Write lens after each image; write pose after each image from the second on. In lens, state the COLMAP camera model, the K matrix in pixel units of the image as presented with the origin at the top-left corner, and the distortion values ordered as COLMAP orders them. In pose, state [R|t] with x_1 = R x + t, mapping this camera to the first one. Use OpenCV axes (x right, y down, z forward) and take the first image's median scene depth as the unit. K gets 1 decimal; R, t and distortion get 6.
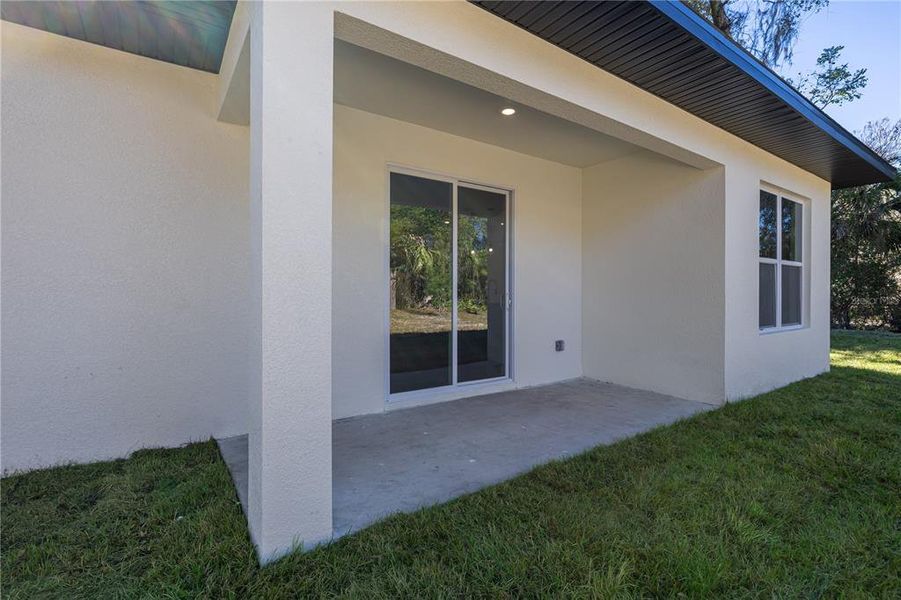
lens RADIAL K [[423.1, 0, 454.1], [0, 423.1, 294.9], [0, 0, 1]] dist [-0.000889, -0.000235]
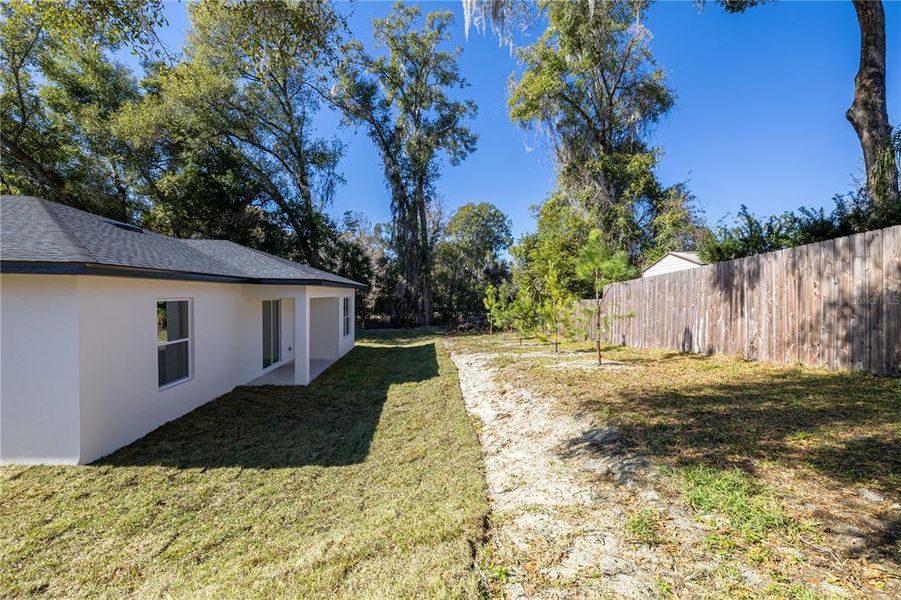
lens RADIAL K [[423.1, 0, 454.1], [0, 423.1, 294.9], [0, 0, 1]] dist [-0.000889, -0.000235]
pose [[0.524837, 0.000499, 0.851202, -1.382047], [0.002803, 0.999993, -0.002314, -0.201538], [-0.851198, 0.003601, 0.524833, -1.251733]]
